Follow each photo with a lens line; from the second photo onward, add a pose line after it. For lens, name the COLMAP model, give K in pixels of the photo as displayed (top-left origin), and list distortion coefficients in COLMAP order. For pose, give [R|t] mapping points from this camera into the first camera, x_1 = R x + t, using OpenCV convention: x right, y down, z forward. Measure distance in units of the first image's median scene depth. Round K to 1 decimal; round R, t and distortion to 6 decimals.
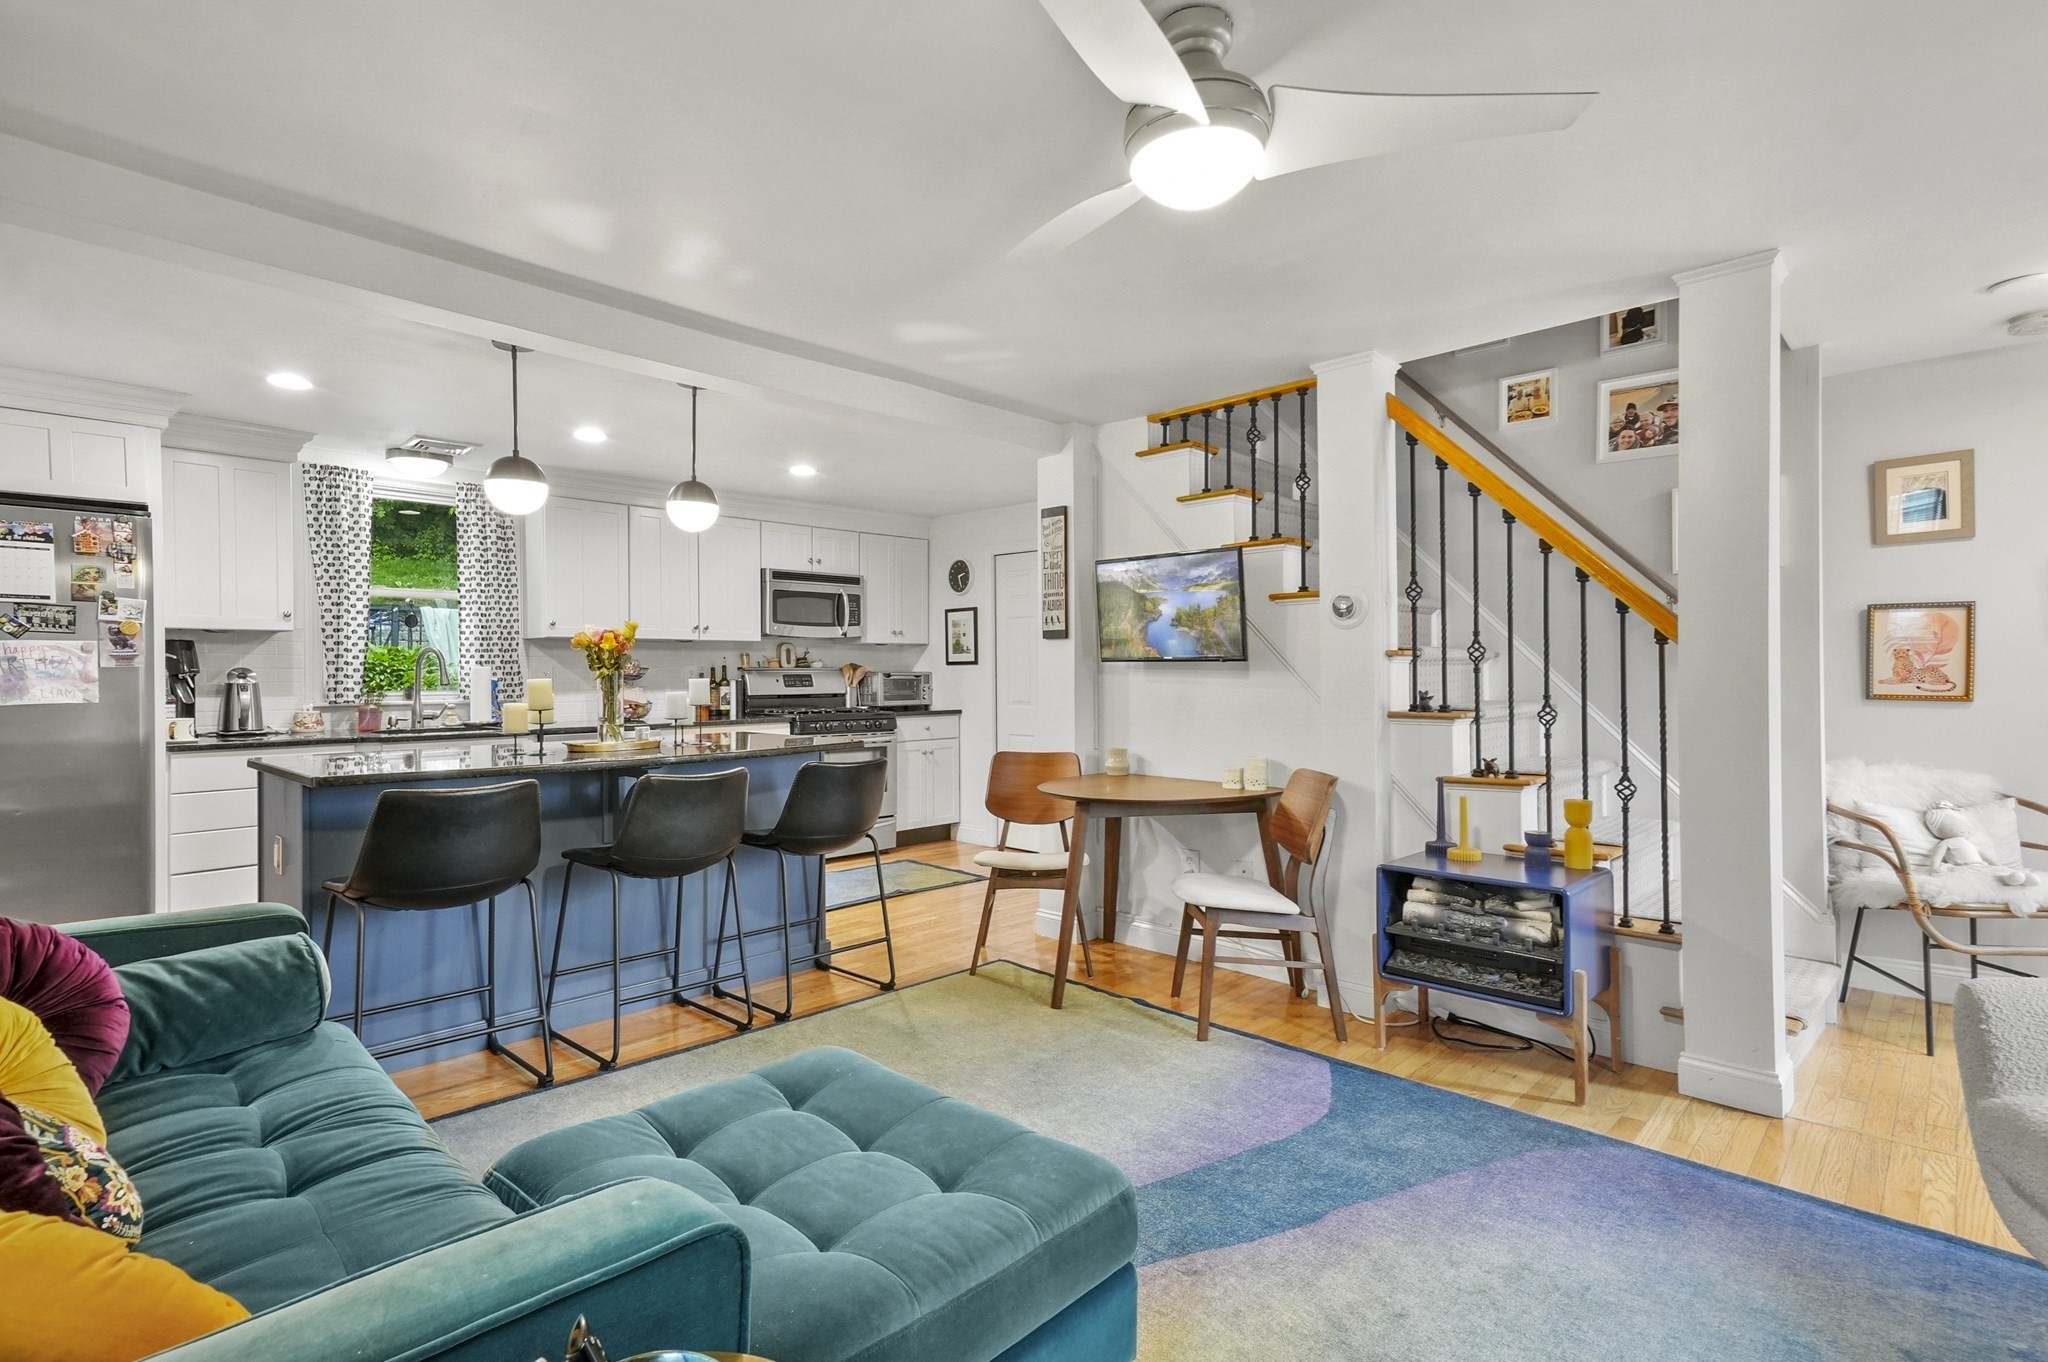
lens RADIAL K [[989.6, 0, 1017.8], [0, 989.6, 673.4], [0, 0, 1]] dist [0.029939, 0.000680]
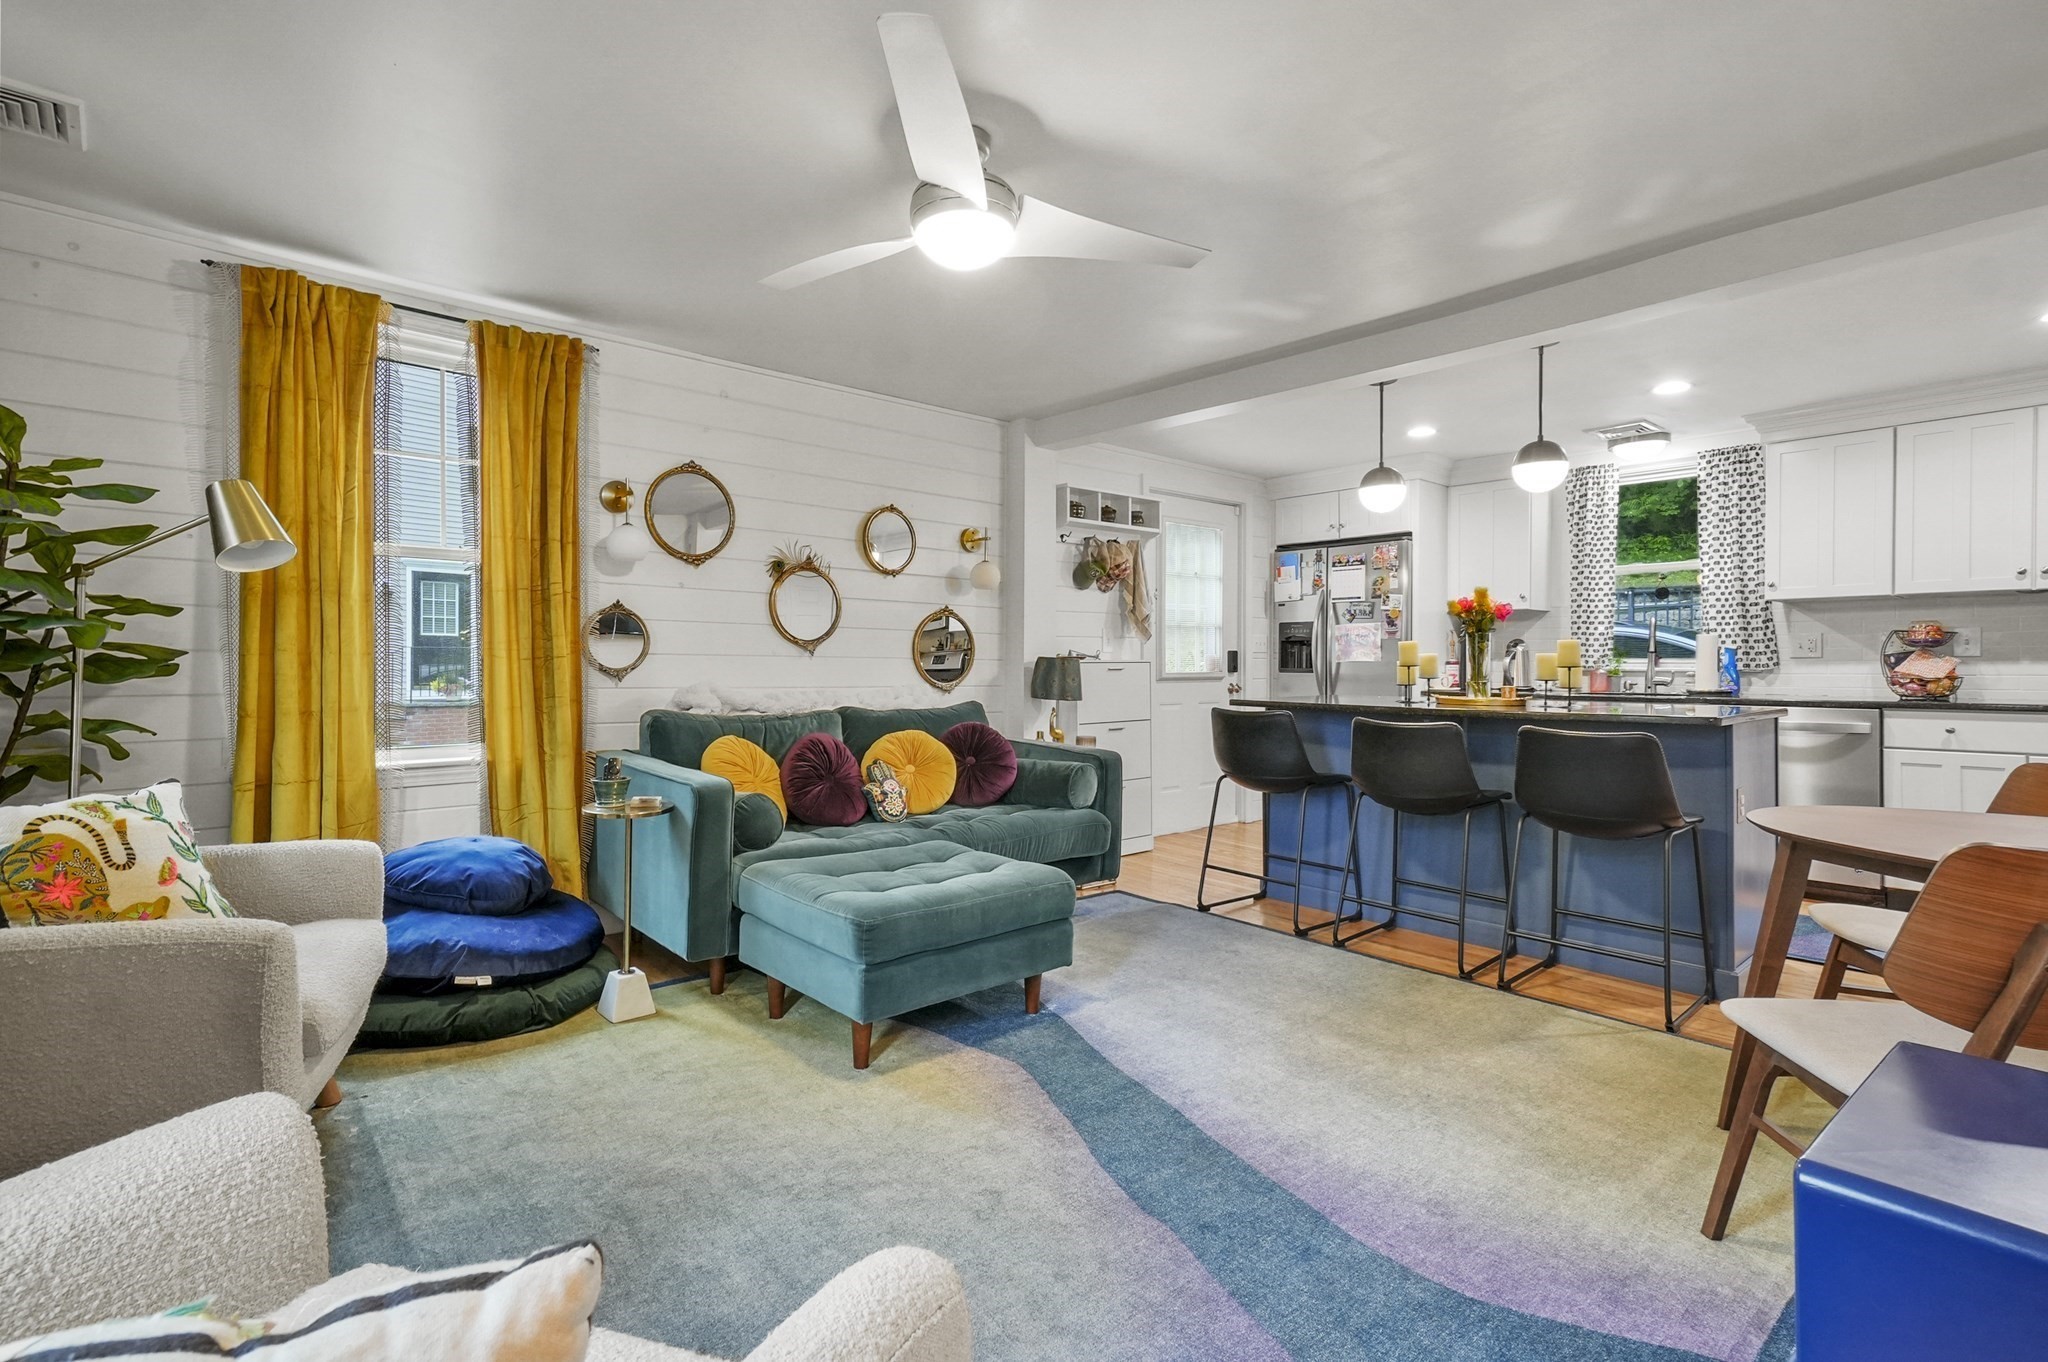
lens RADIAL K [[970.5, 0, 999.9], [0, 970.5, 682.9], [0, 0, 1]] dist [0.000177, 0.000110]
pose [[-0.087651, 0.027081, -0.995783, 0.687716], [-0.000519, 0.999629, 0.027231, 0.022137], [0.996151, 0.002904, -0.087604, 0.547844]]
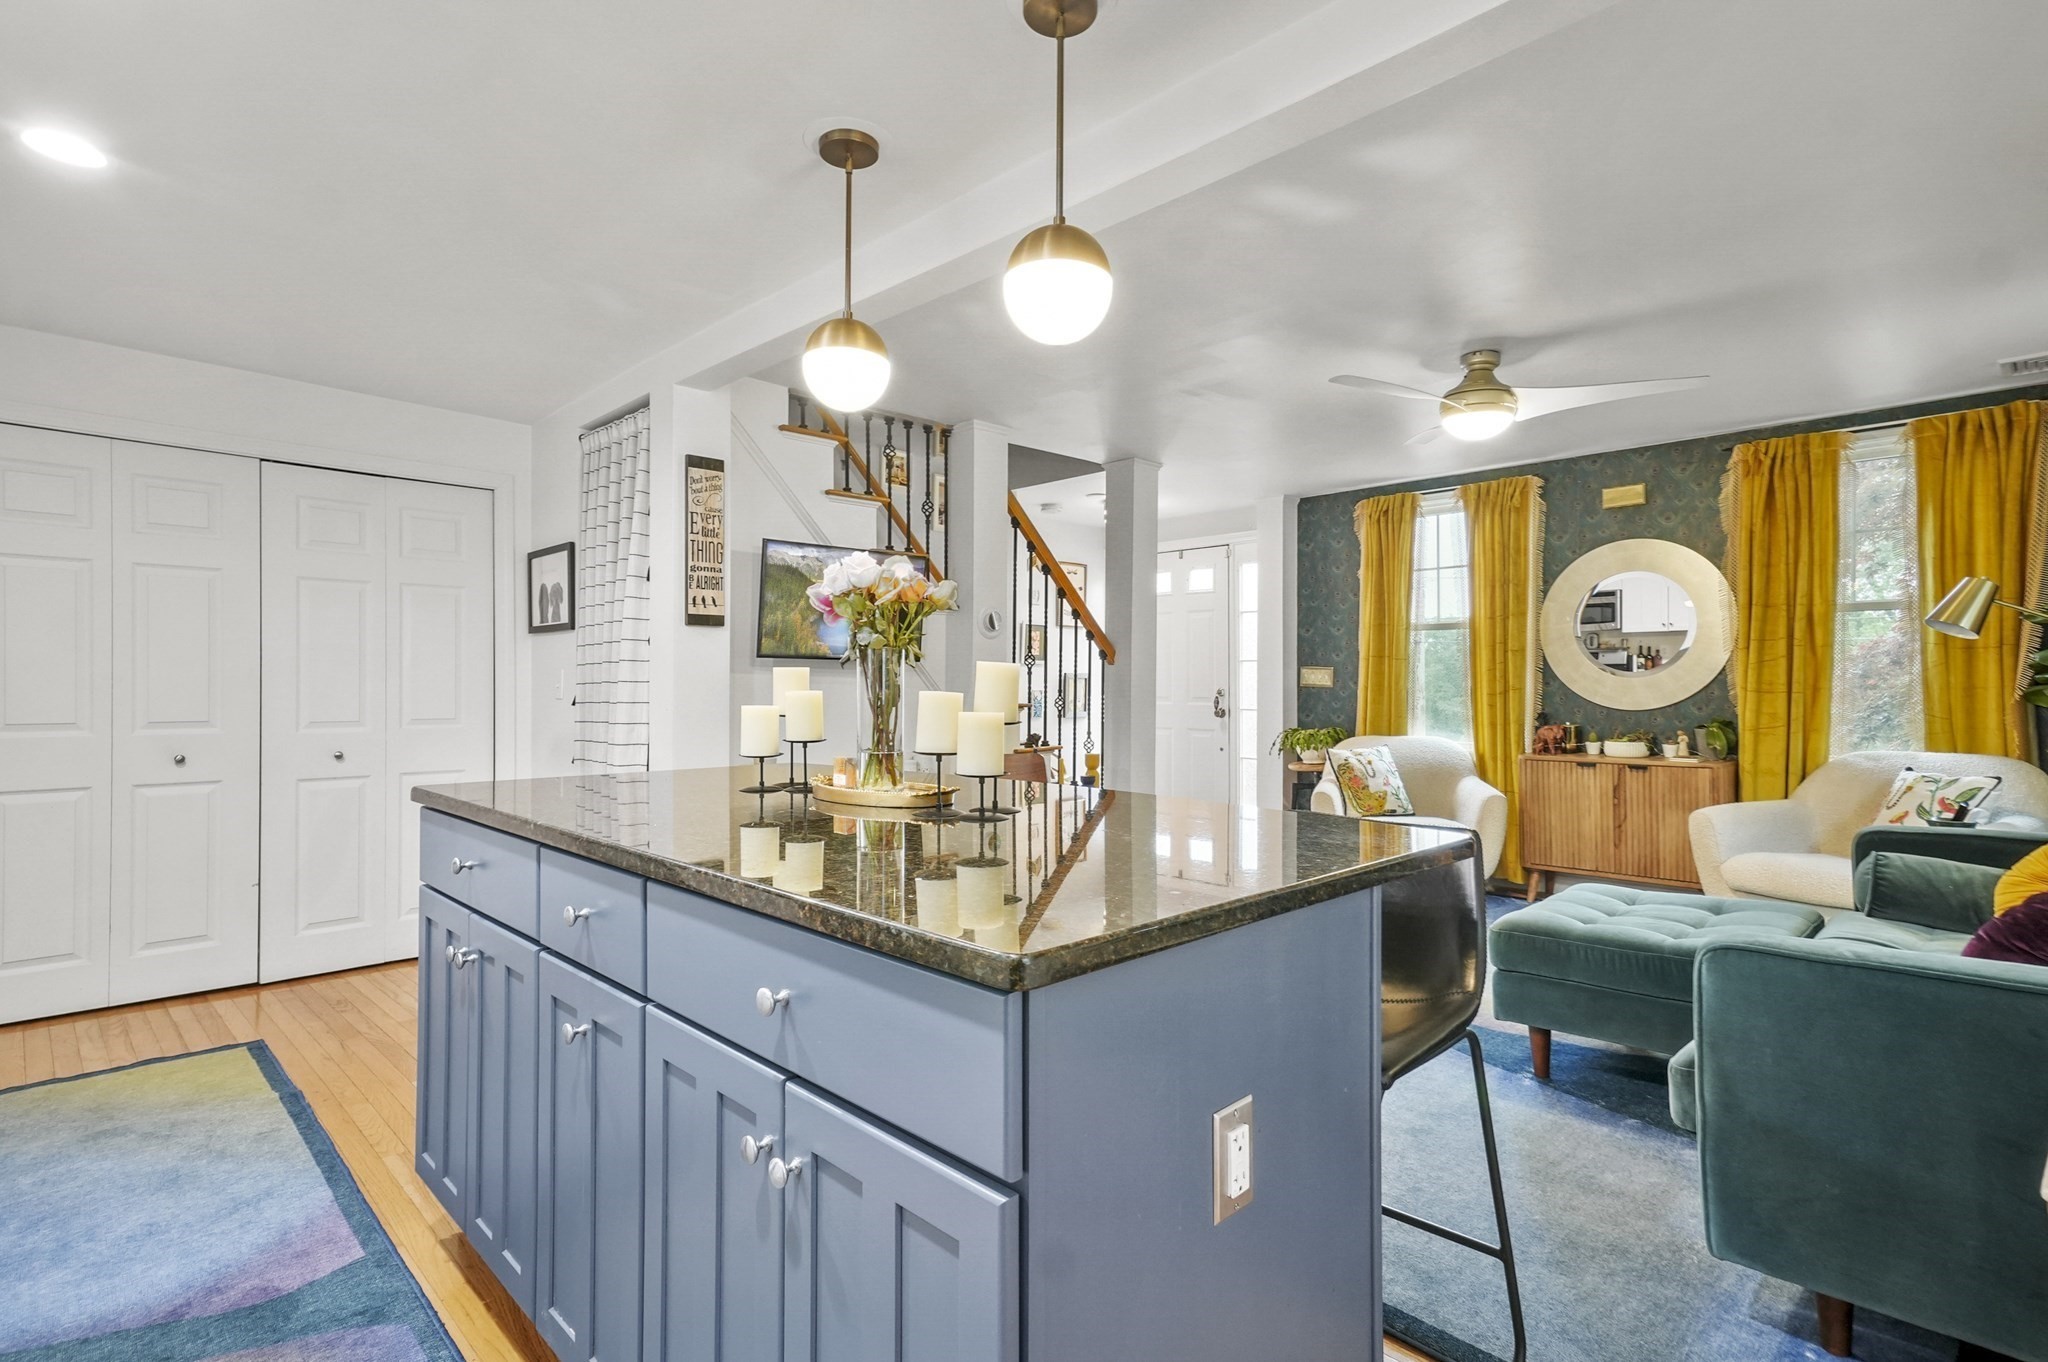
lens RADIAL K [[999.1, 0, 1024.0], [0, 999.1, 681.0], [0, 0, 1]] dist [0.032515, 0.000312]
pose [[0.030805, 0.008801, 0.999487, -0.900594], [-0.002787, 0.999958, -0.008719, 0.018969], [-0.999522, -0.002517, 0.030829, 0.877007]]
